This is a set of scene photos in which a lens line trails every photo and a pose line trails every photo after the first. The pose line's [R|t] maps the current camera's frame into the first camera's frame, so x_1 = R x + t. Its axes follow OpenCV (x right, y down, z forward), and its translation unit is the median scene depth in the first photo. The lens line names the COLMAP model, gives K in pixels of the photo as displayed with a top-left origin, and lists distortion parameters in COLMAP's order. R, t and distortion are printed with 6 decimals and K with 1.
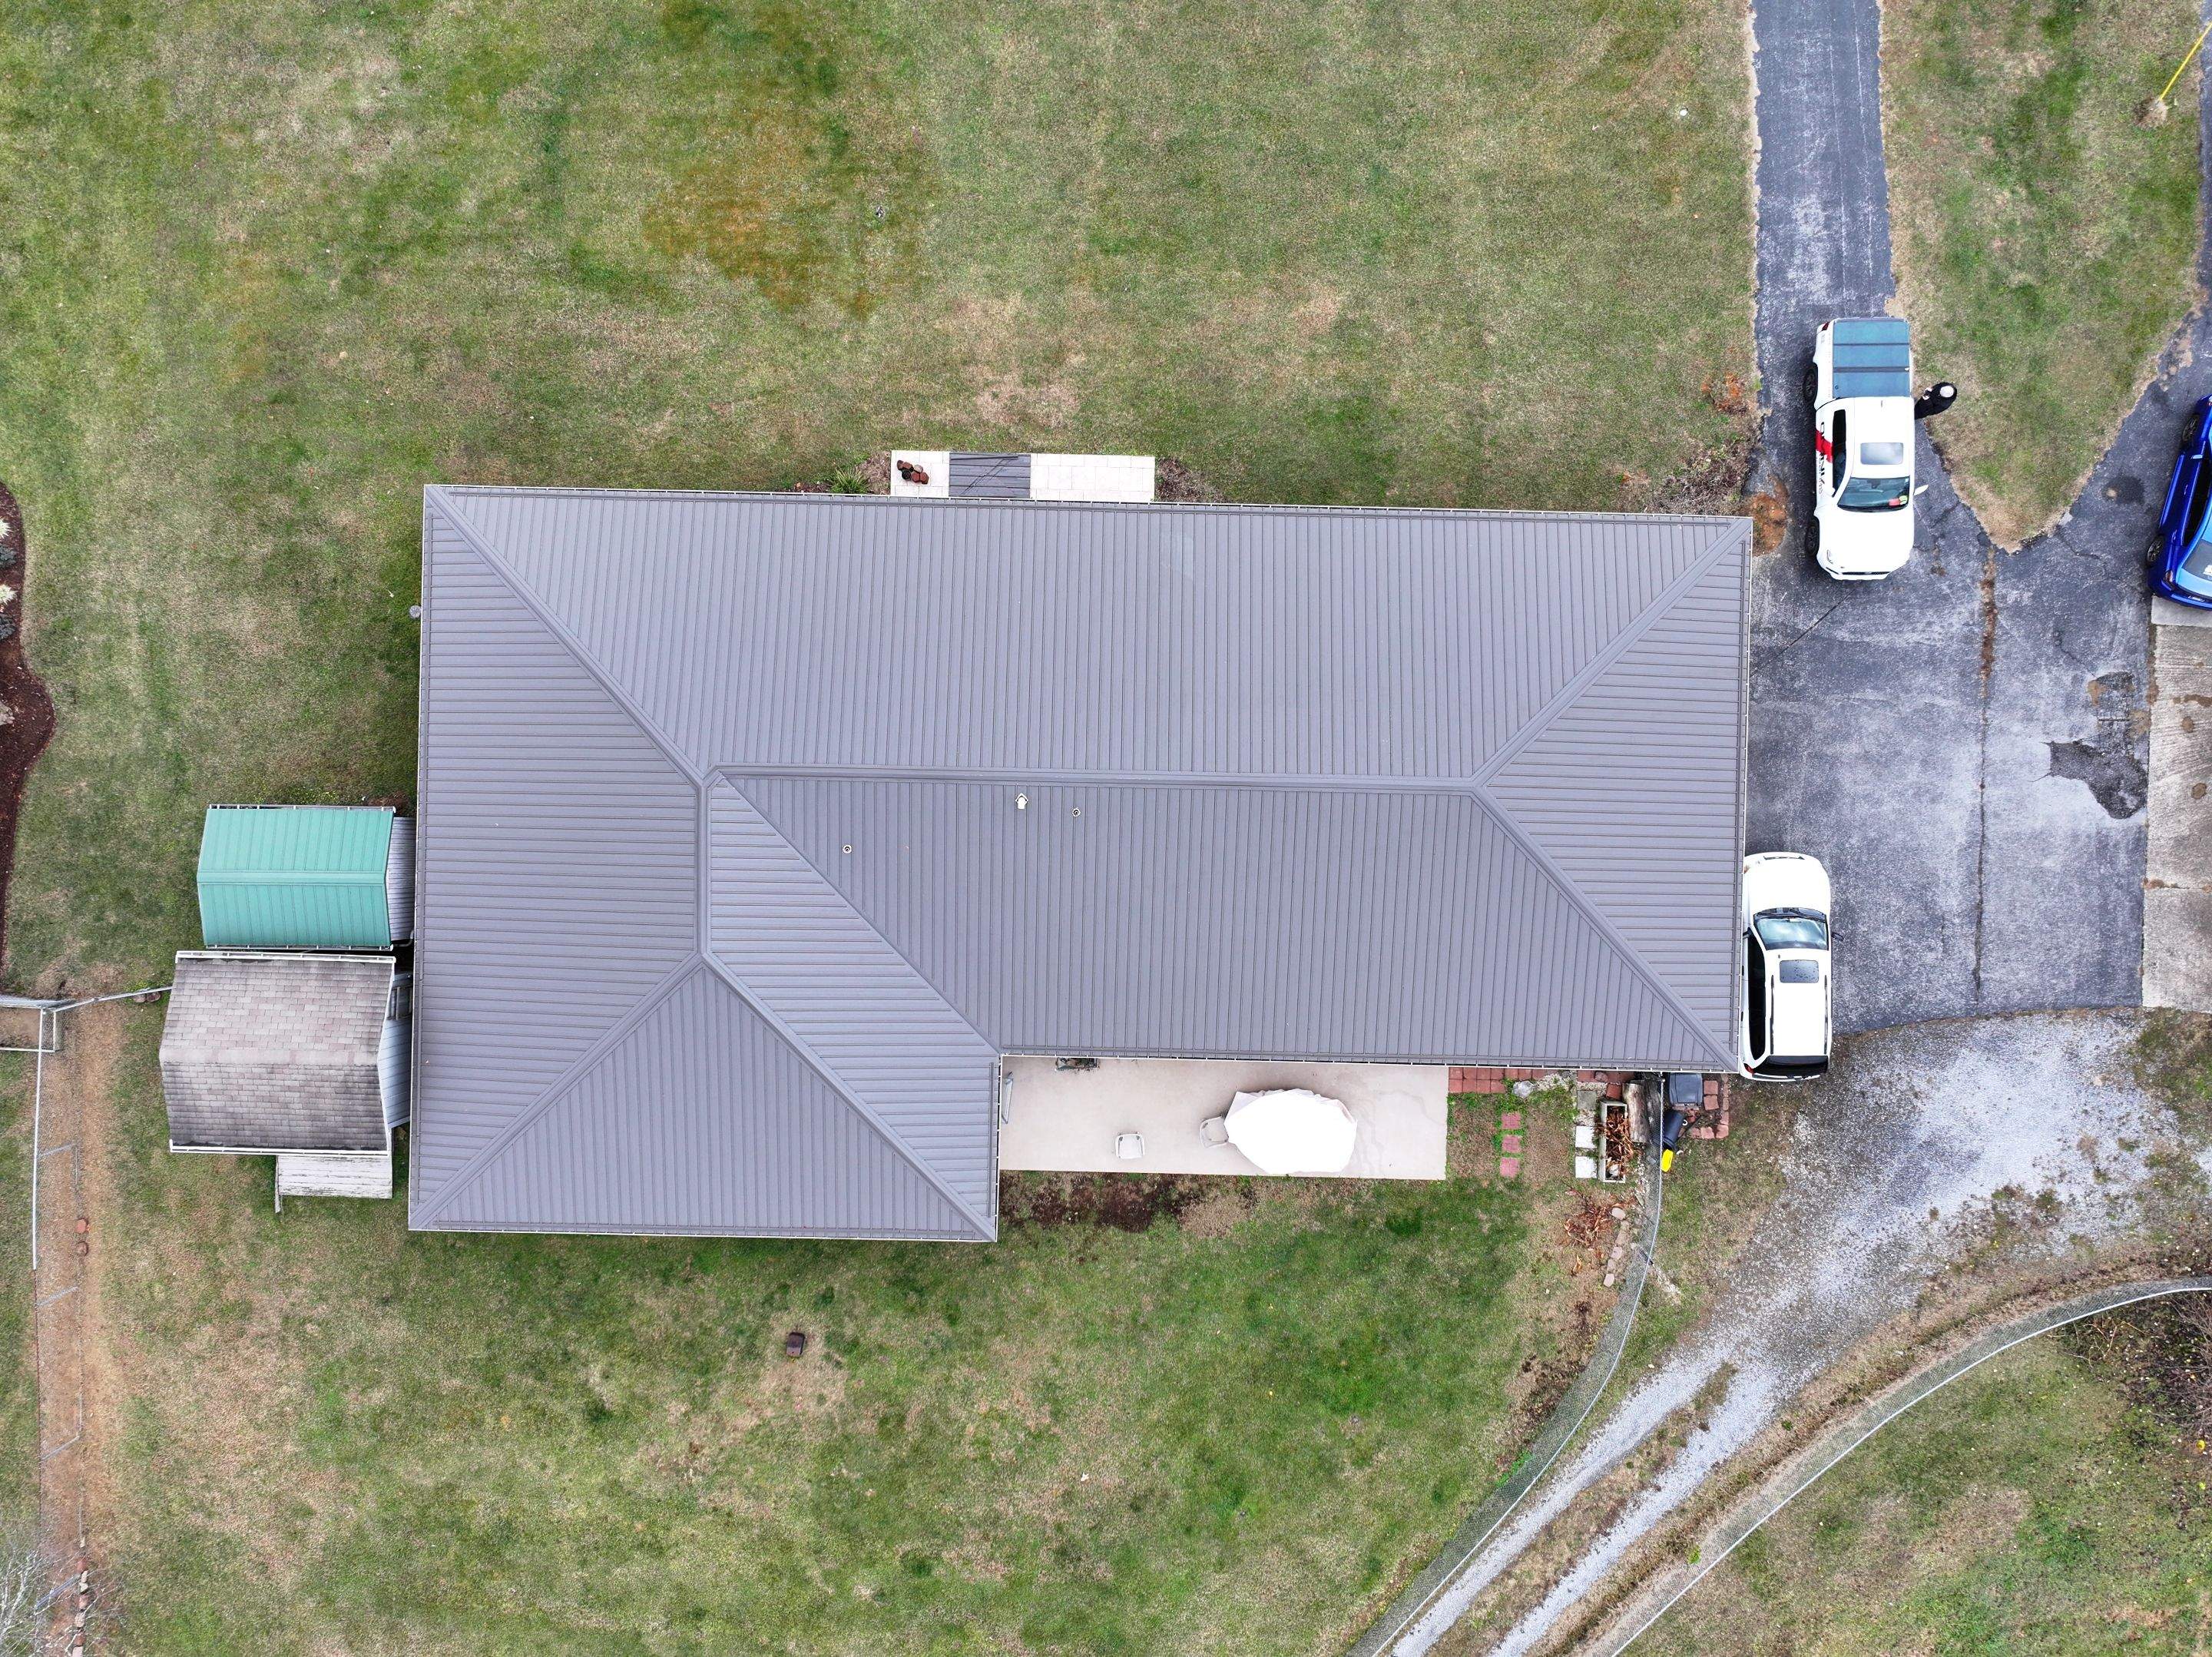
lens RADIAL K [[7903.8, 0, 1322.5], [0, 7903.8, 965.6], [0, 0, 1]] dist [0.025566, -1.191632]
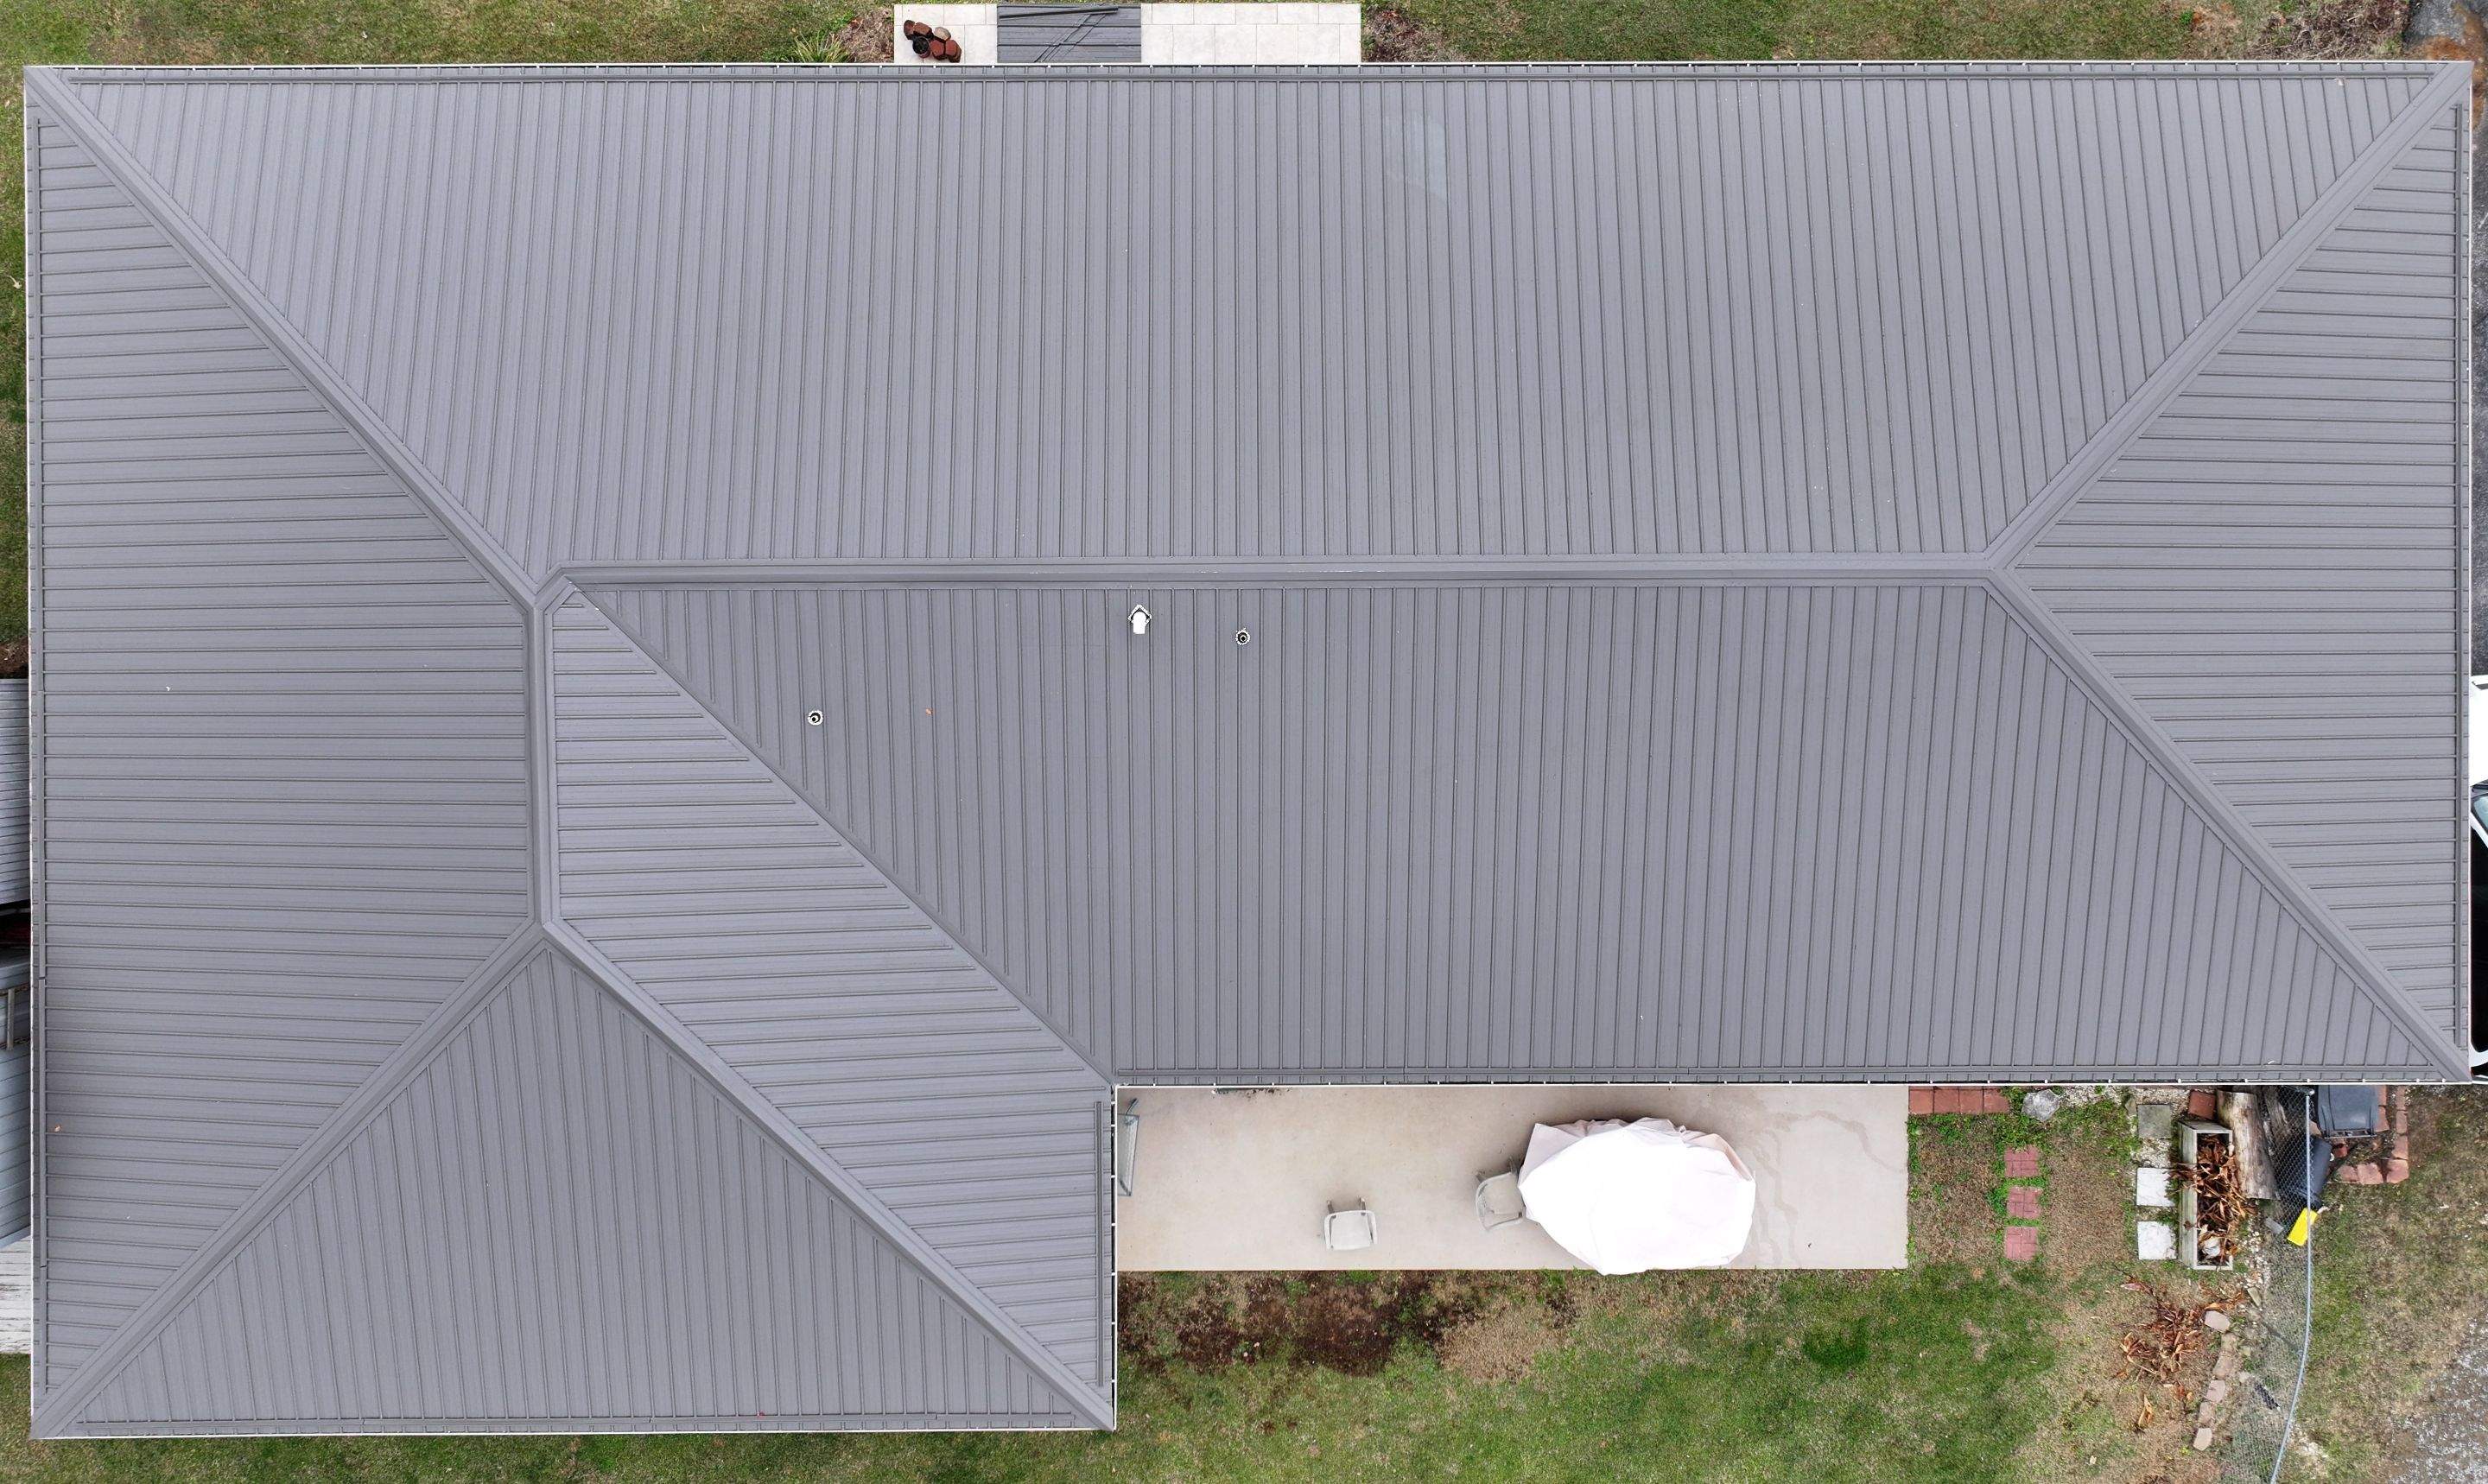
lens RADIAL K [[8965.6, 0, 1486.2], [0, 8965.6, 746.2], [0, 0, 1]] dist [0.101925, -2.672930]
pose [[0.999645, -0.026637, -0.000996, -0.013047], [0.026631, 0.999629, -0.005790, -0.007398], [0.001149, 0.005761, 0.999983, 0.360062]]
